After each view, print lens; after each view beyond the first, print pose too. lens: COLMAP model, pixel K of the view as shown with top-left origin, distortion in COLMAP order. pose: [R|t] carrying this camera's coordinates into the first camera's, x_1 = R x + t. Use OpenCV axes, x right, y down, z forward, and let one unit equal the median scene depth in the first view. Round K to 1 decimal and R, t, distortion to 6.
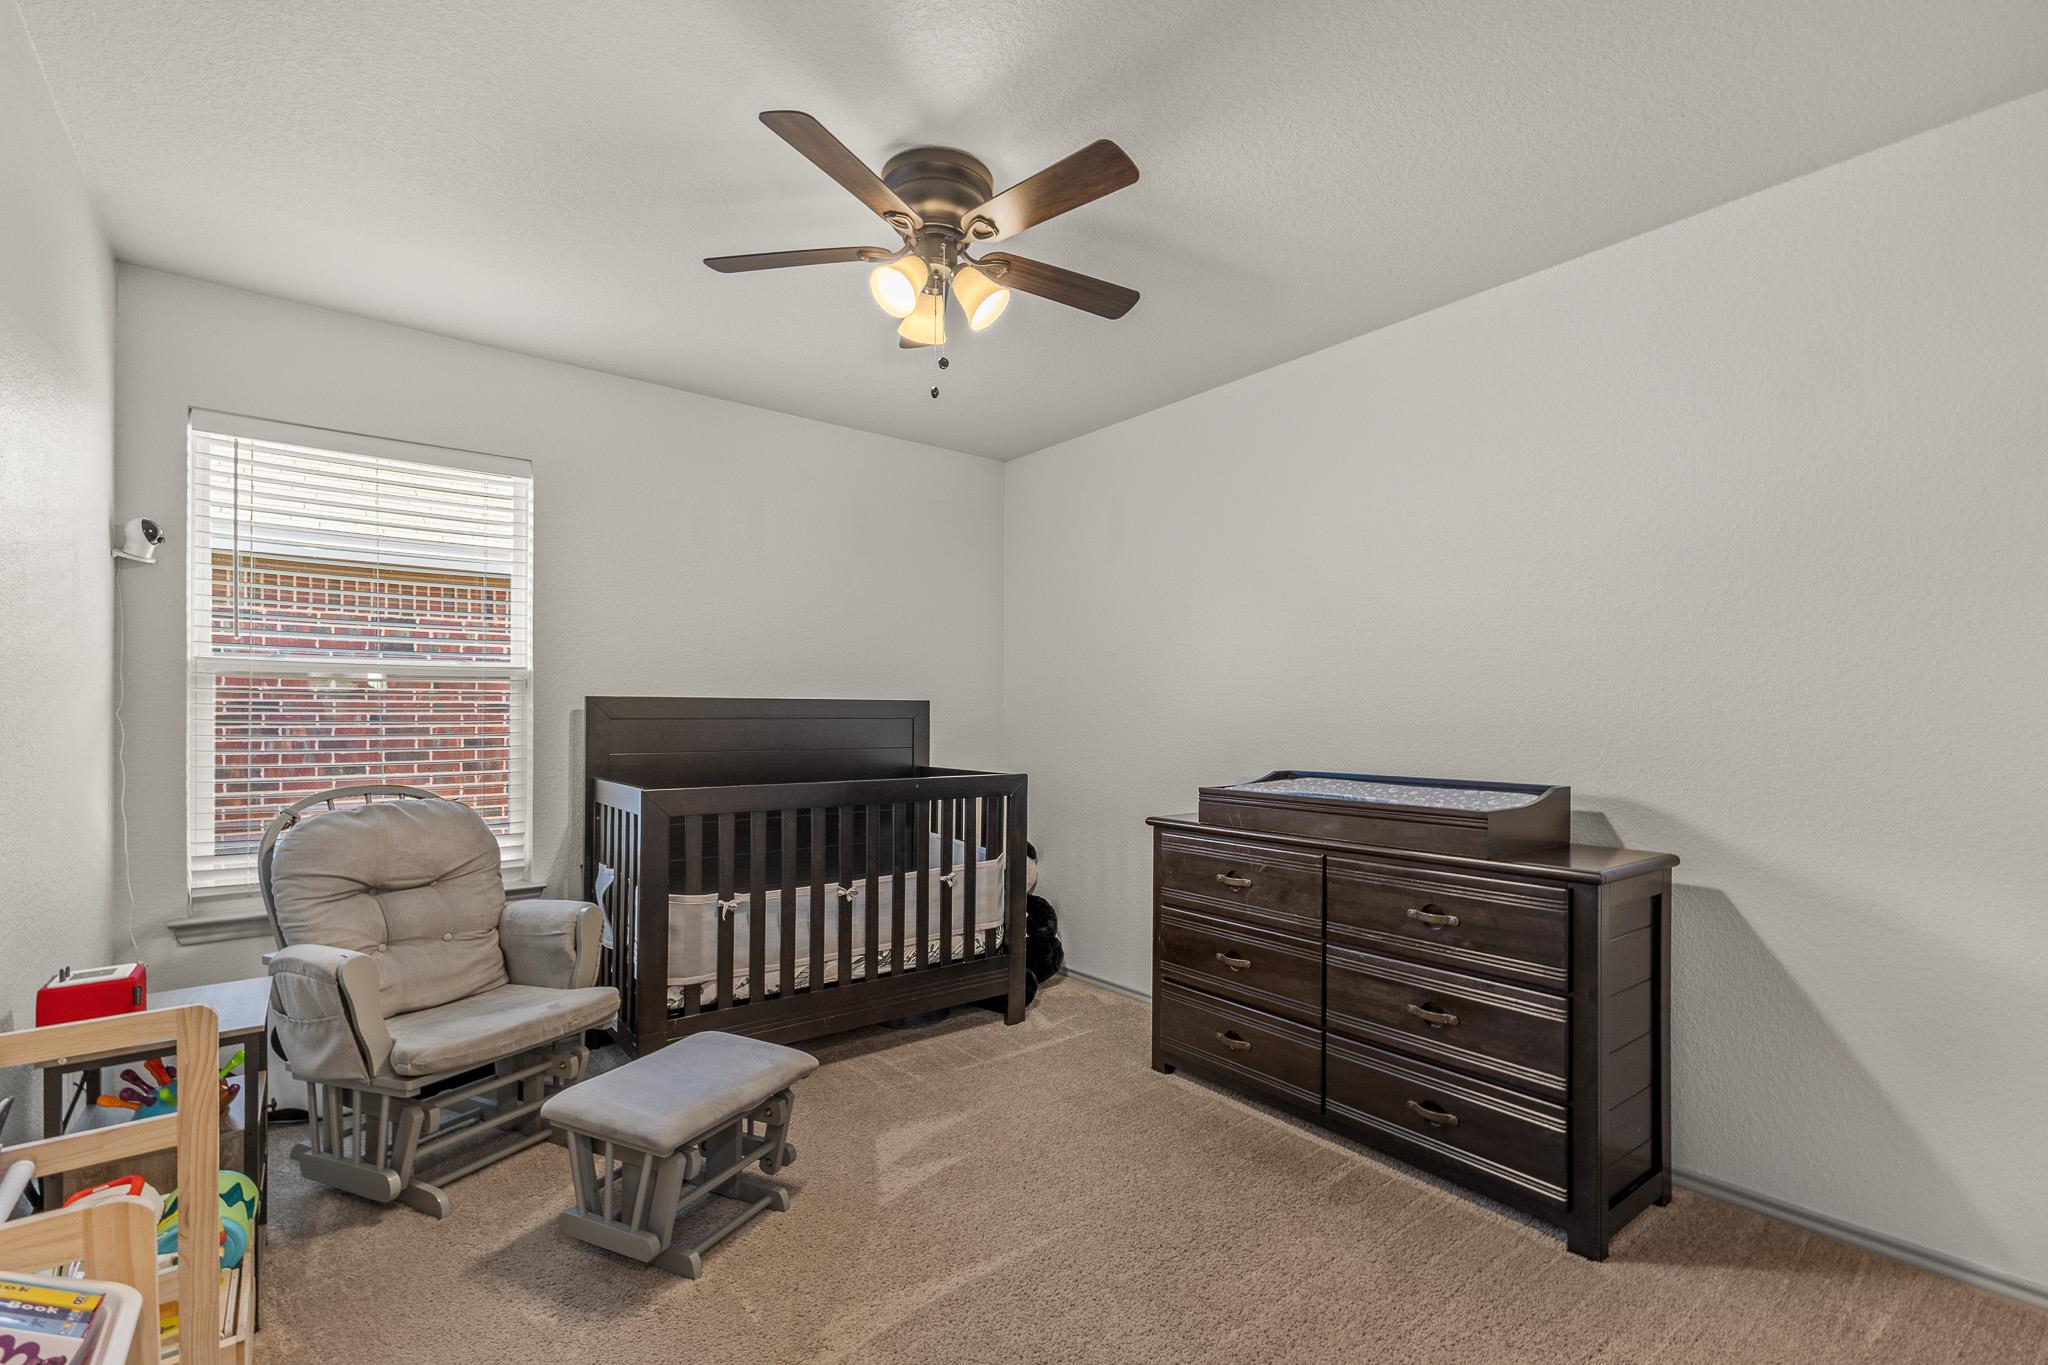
lens RADIAL K [[893.7, 0, 1022.7], [0, 893.7, 704.0], [0, 0, 1]] dist [0.001742, 0.000550]
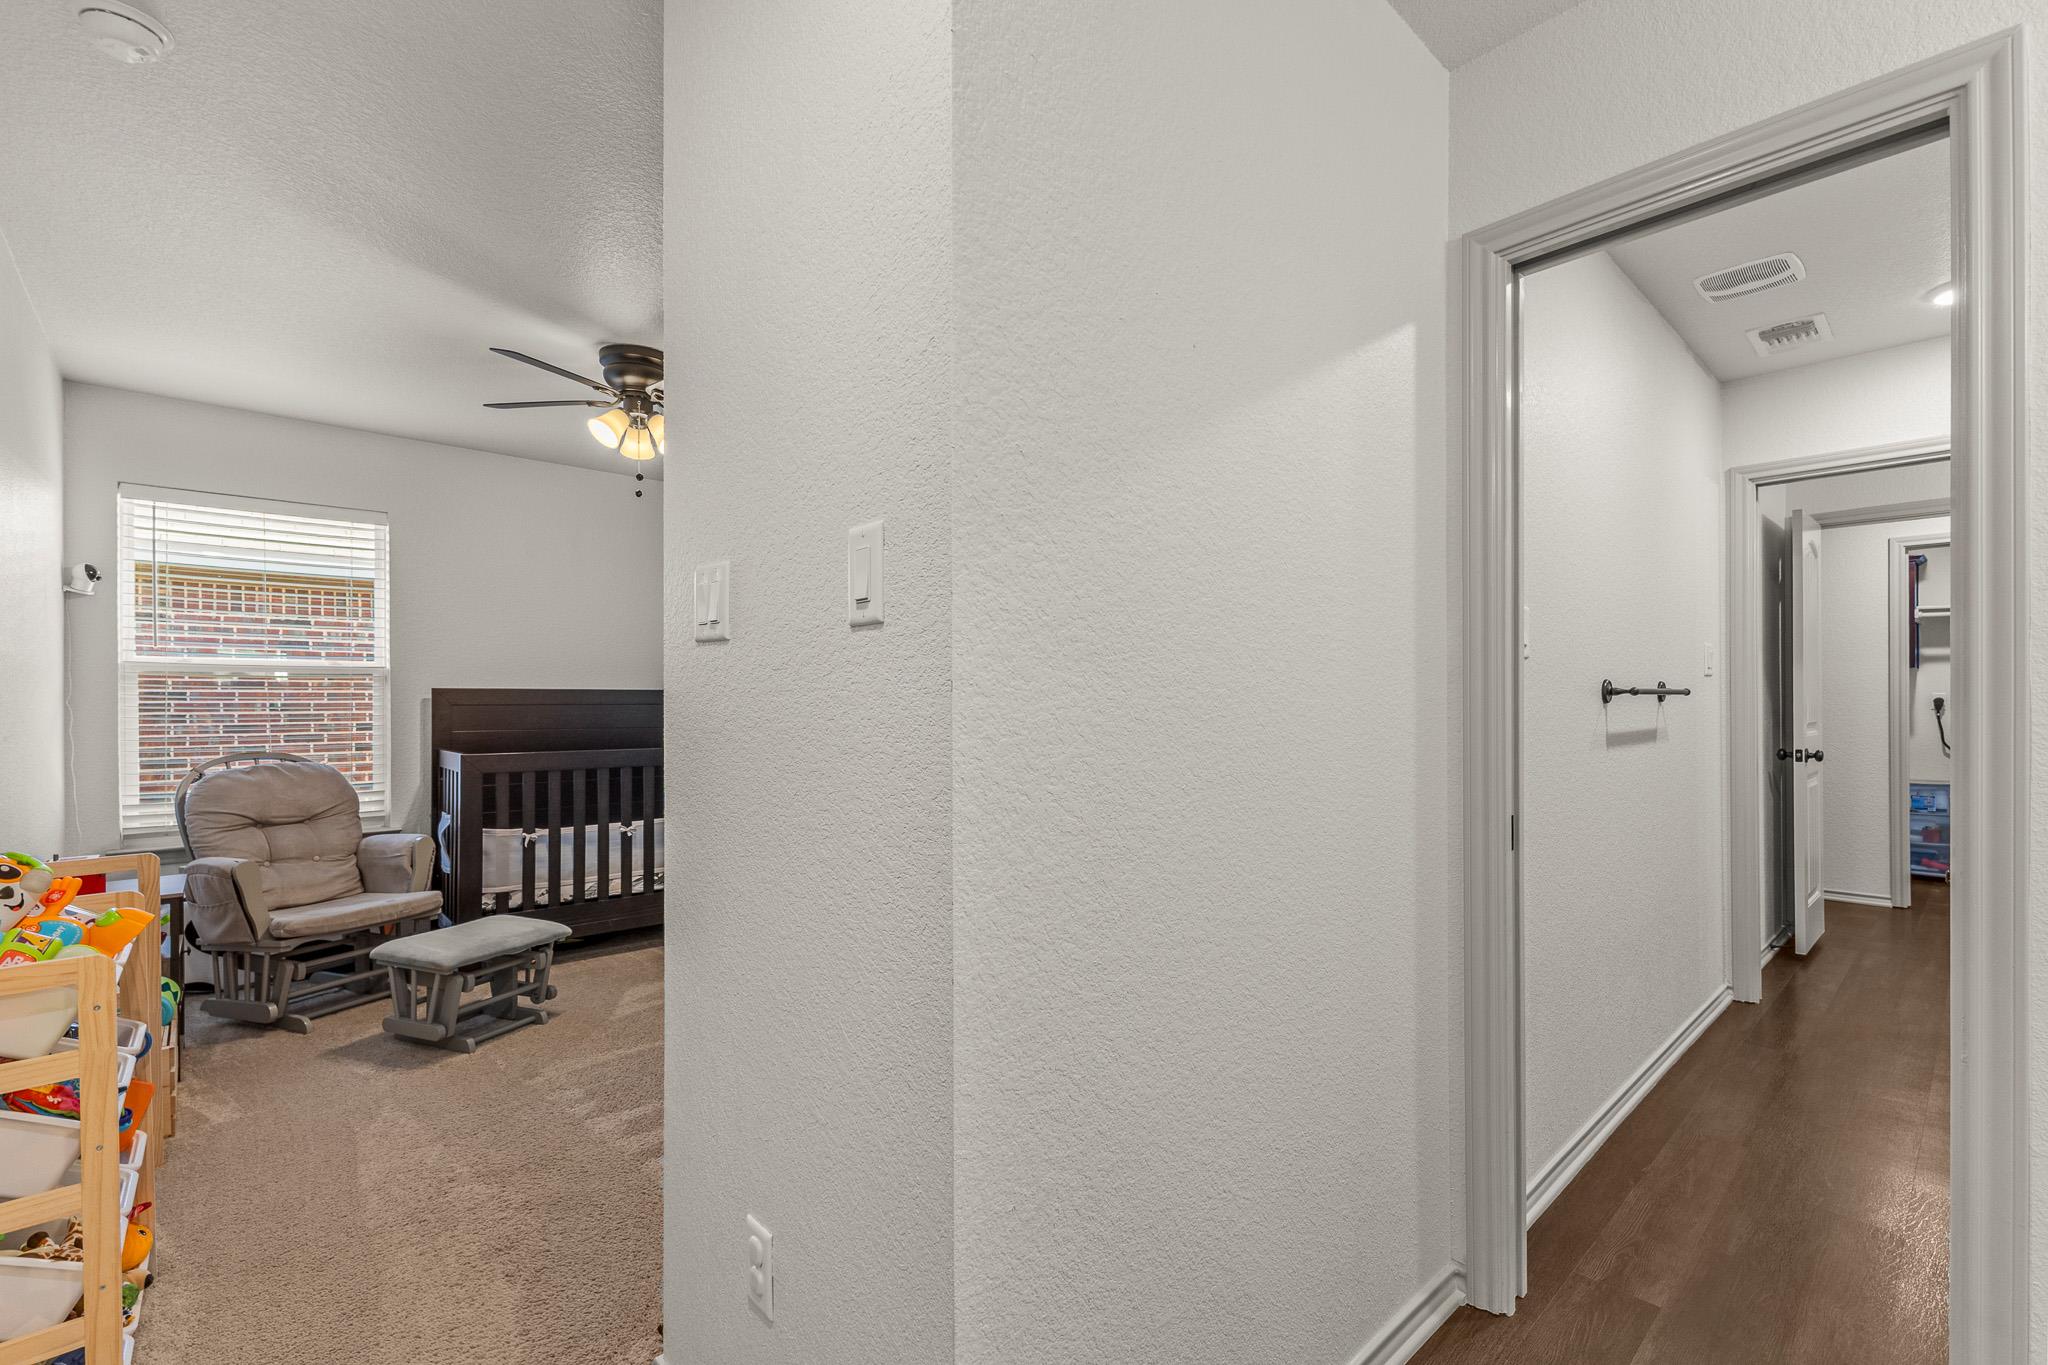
lens RADIAL K [[871.8, 0, 1023.1], [0, 871.8, 694.8], [0, 0, 1]] dist [0.000833, -0.000424]
pose [[0.997303, -0.003073, 0.073333, 0.363075], [0.002723, 0.999984, 0.004871, -0.003242], [-0.073347, -0.004658, 0.997296, -0.447051]]
